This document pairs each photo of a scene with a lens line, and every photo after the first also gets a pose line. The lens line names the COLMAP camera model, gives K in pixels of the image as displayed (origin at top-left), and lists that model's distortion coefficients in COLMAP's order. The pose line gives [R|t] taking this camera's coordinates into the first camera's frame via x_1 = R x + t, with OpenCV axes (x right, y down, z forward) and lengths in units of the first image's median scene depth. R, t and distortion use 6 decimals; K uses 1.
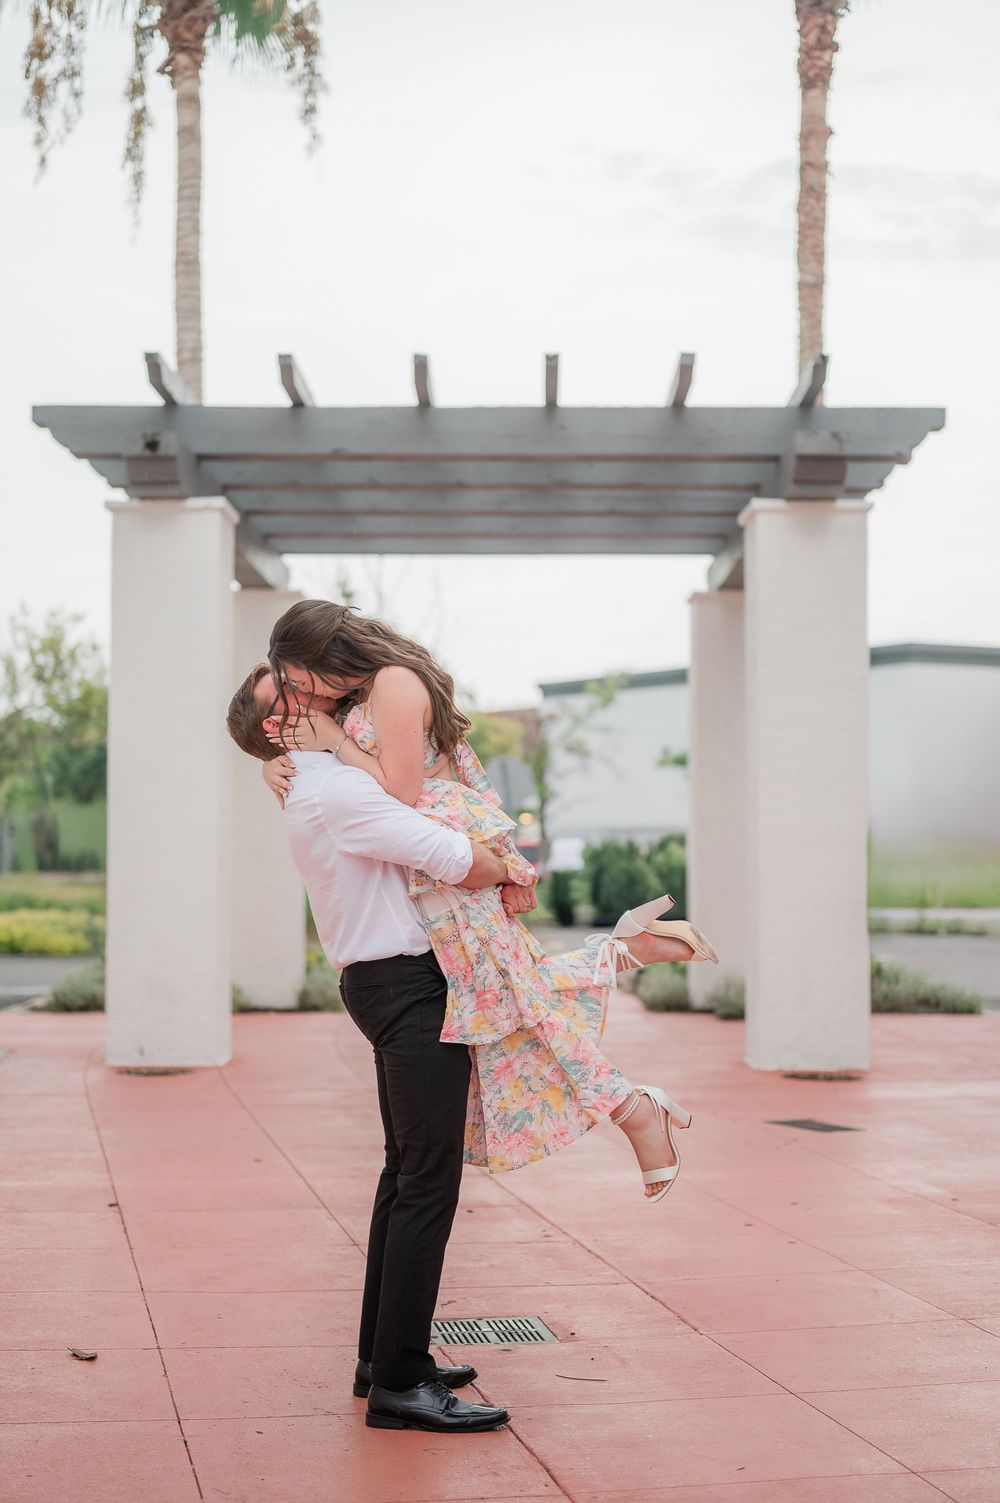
lens RADIAL K [[2426.1, 0, 463.1], [0, 2426.1, 759.2], [0, 0, 1]] dist [-0.016404, -0.031706]
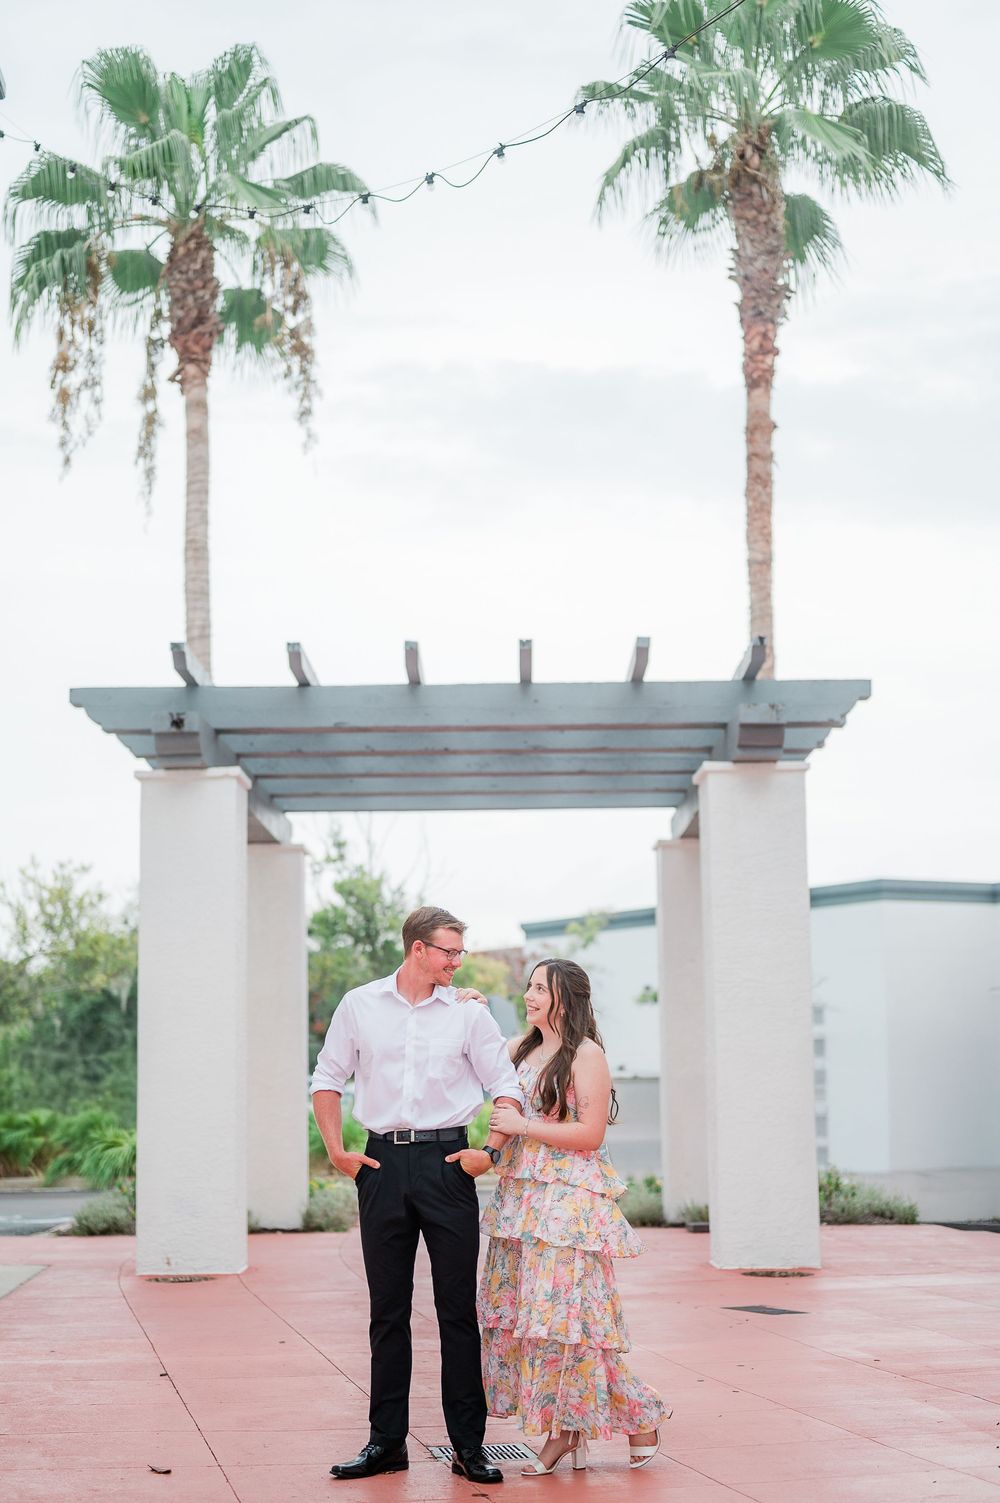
lens RADIAL K [[2426.1, 0, 463.1], [0, 2426.1, 759.2], [0, 0, 1]] dist [-0.016404, -0.031706]
pose [[0.999880, -0.013695, 0.007281, -0.001865], [0.014351, 0.994947, -0.099372, 0.002958], [-0.005884, 0.099464, 0.995024, -0.122132]]
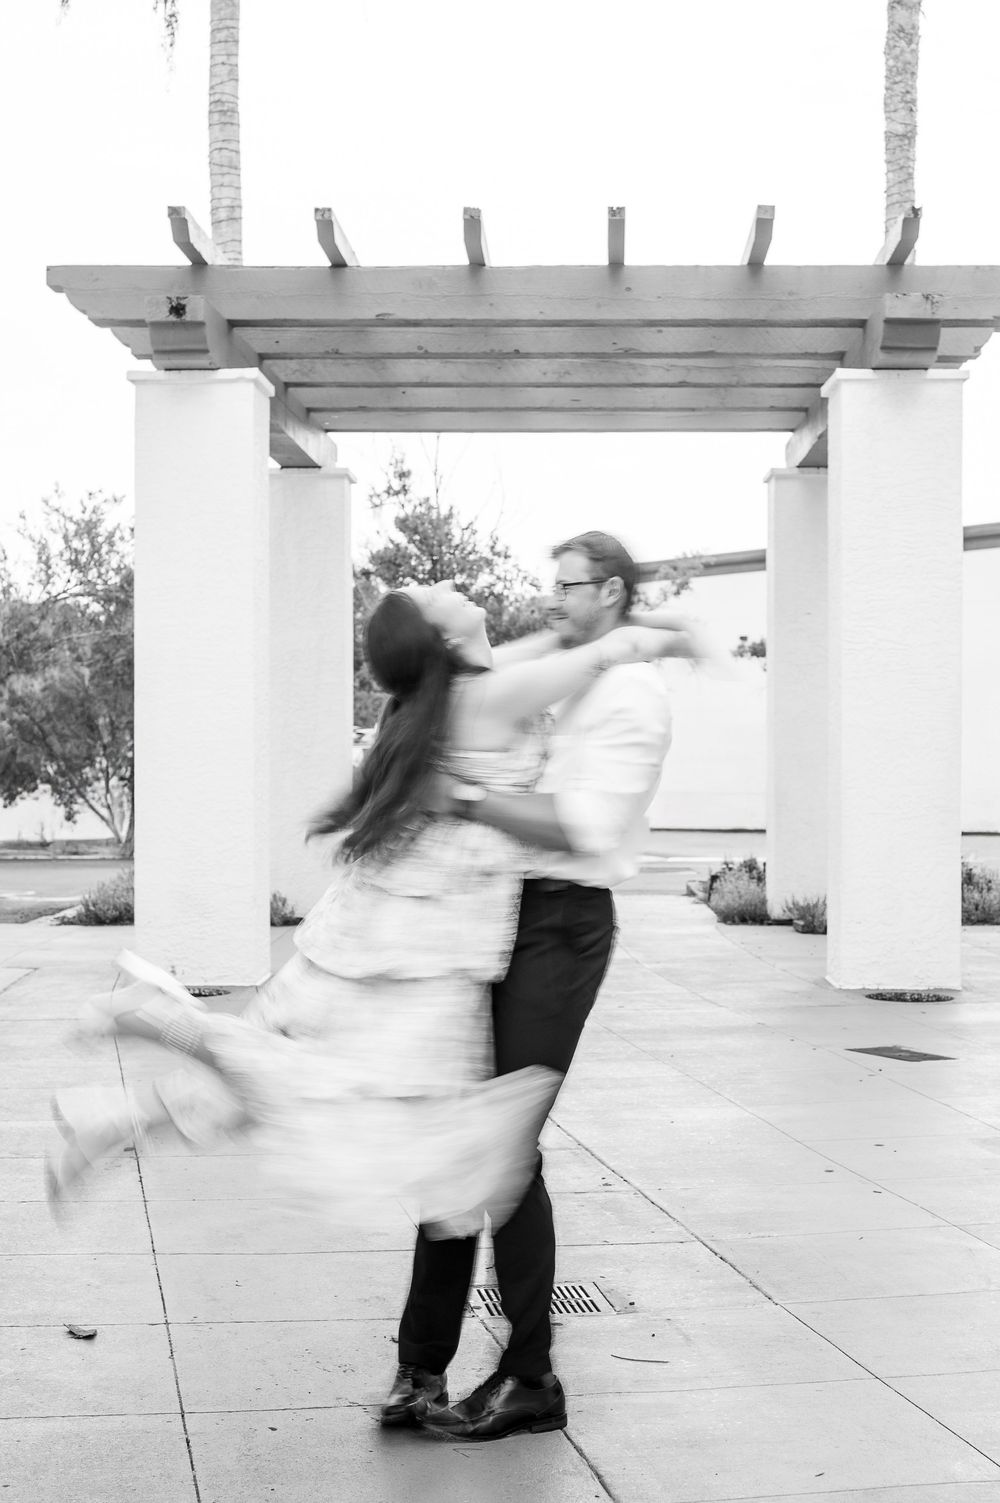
lens RADIAL K [[2536.9, 0, 526.8], [0, 2536.9, 772.7], [0, 0, 1]] dist [-0.014811, -0.056622]
pose [[0.999997, -0.001666, -0.001994, 0.003972], [0.001763, 0.998772, 0.049506, -0.002258], [0.001909, -0.049509, 0.998772, 0.034819]]
